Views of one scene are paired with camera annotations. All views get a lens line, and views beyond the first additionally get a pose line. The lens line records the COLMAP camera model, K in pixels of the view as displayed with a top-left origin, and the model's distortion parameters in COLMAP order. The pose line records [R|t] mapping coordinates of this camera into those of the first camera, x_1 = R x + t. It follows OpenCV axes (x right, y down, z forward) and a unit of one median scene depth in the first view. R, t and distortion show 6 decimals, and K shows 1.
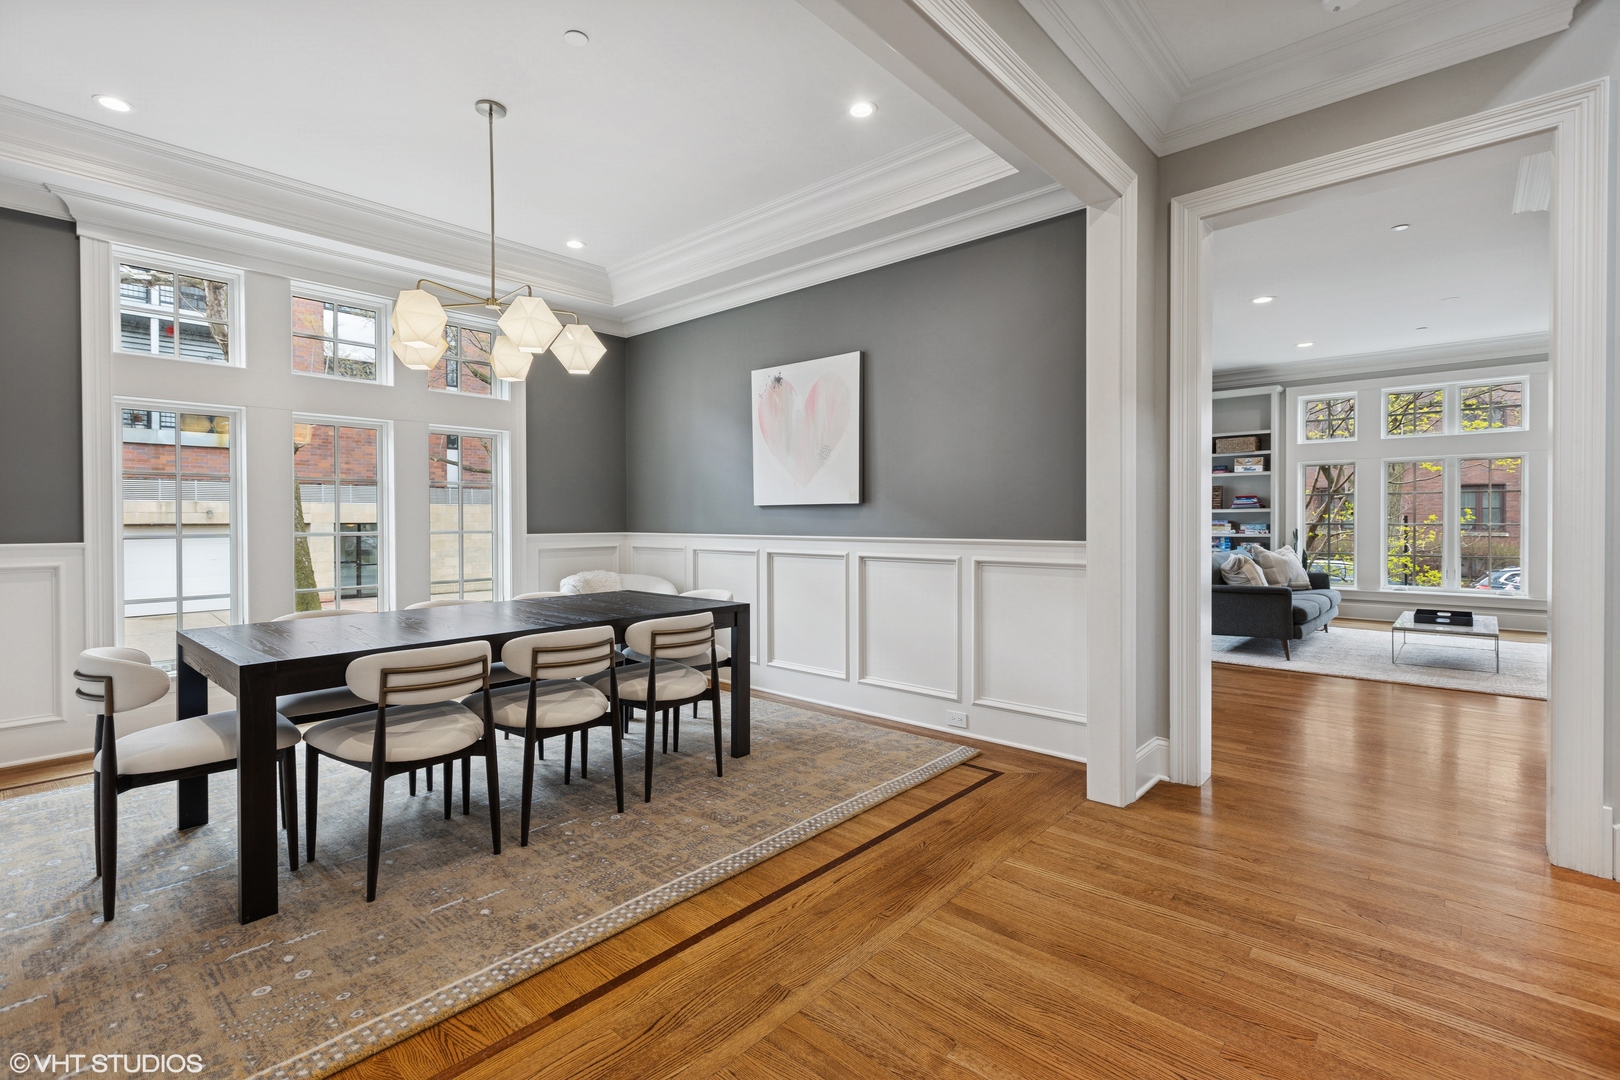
lens RADIAL K [[725.5, 0, 804.0], [0, 725.5, 525.3], [0, 0, 1]] dist [0.004853, -0.002856]
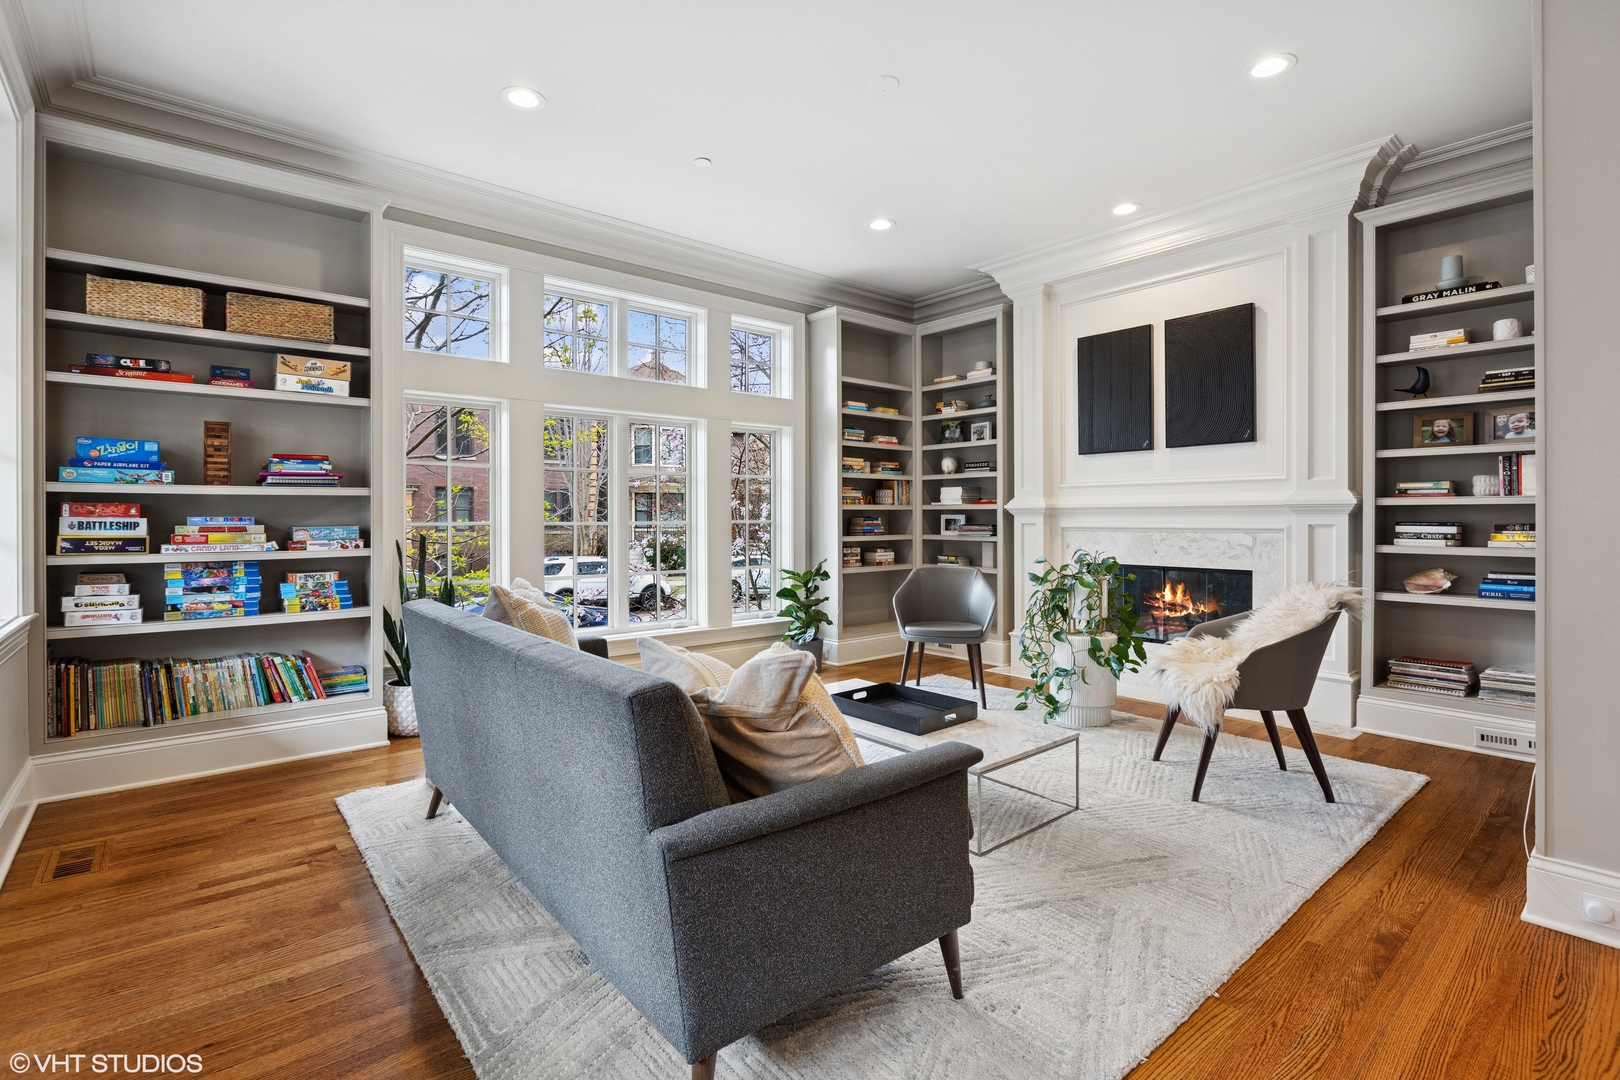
lens RADIAL K [[759.0, 0, 814.1], [0, 759.0, 524.0], [0, 0, 1]] dist [-0.010840, 0.000322]
pose [[0.115370, -0.004381, 0.993313, 0.238113], [0.008698, 0.999956, 0.003400, -0.001770], [-0.993284, 0.008248, 0.115403, 0.691985]]
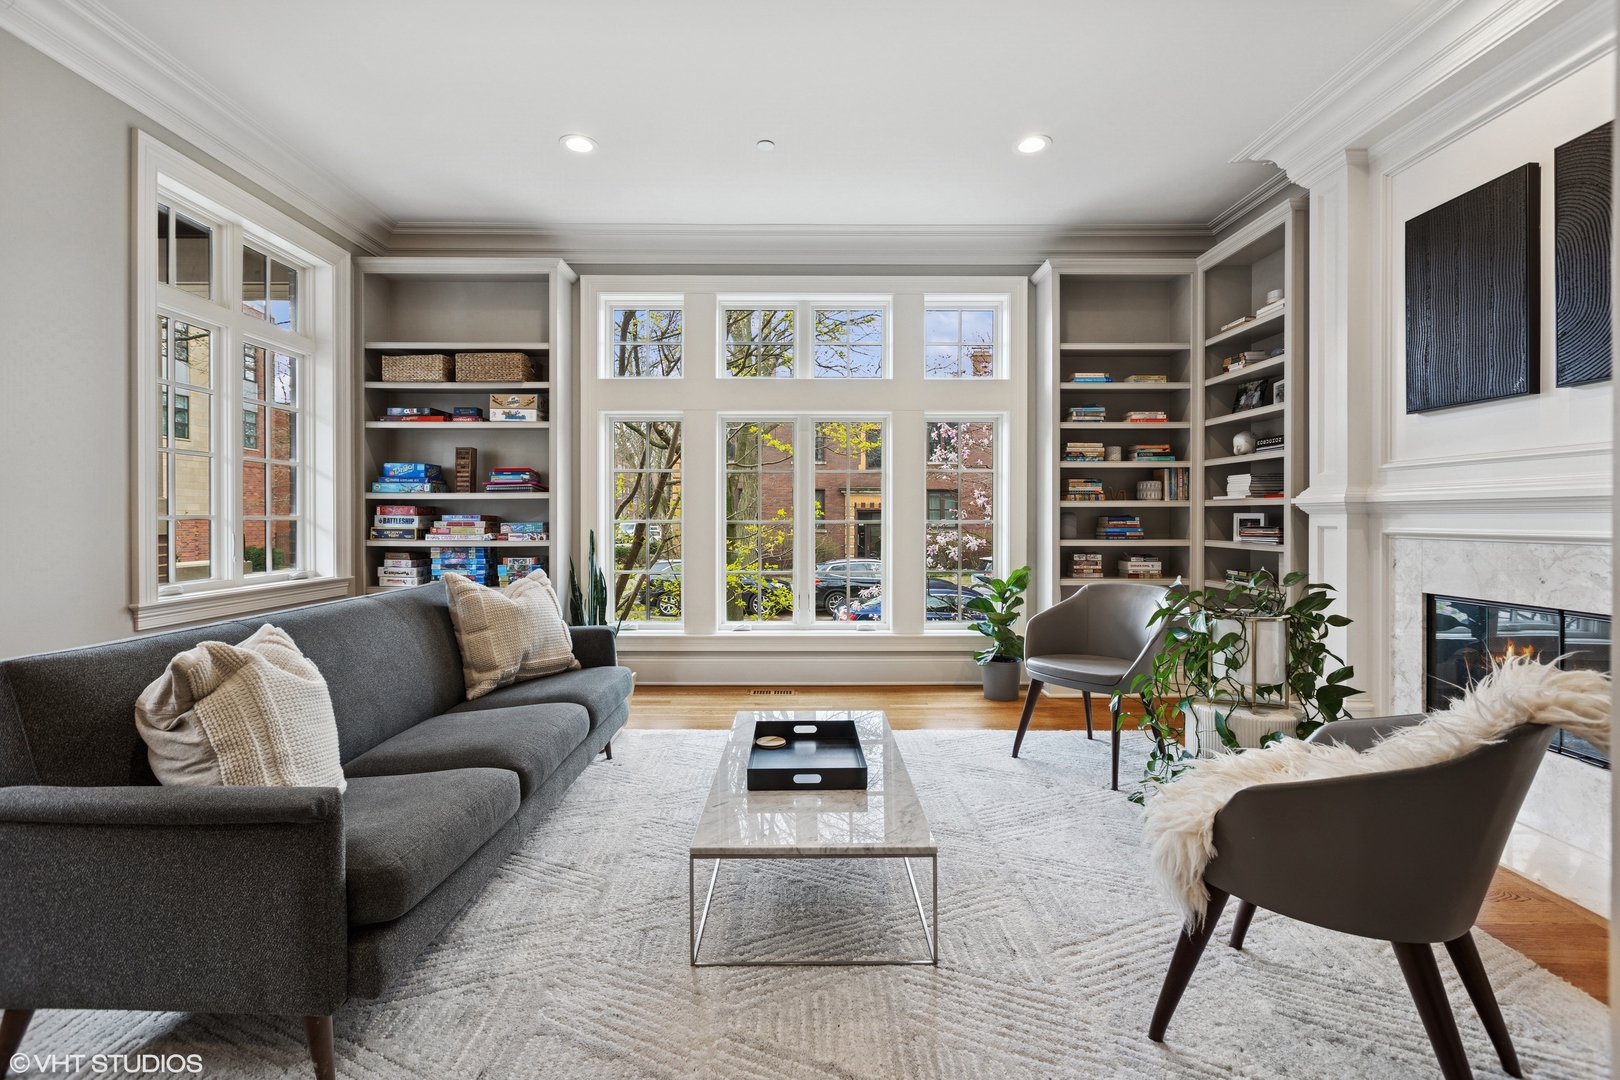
lens RADIAL K [[725.5, 0, 804.6], [0, 725.5, 524.7], [0, 0, 1]] dist [0.004853, -0.002856]
pose [[0.733395, -0.002636, 0.679797, 0.416608], [0.001414, 0.999996, 0.002352, -0.000703], [-0.679801, -0.000764, 0.733396, 0.484605]]
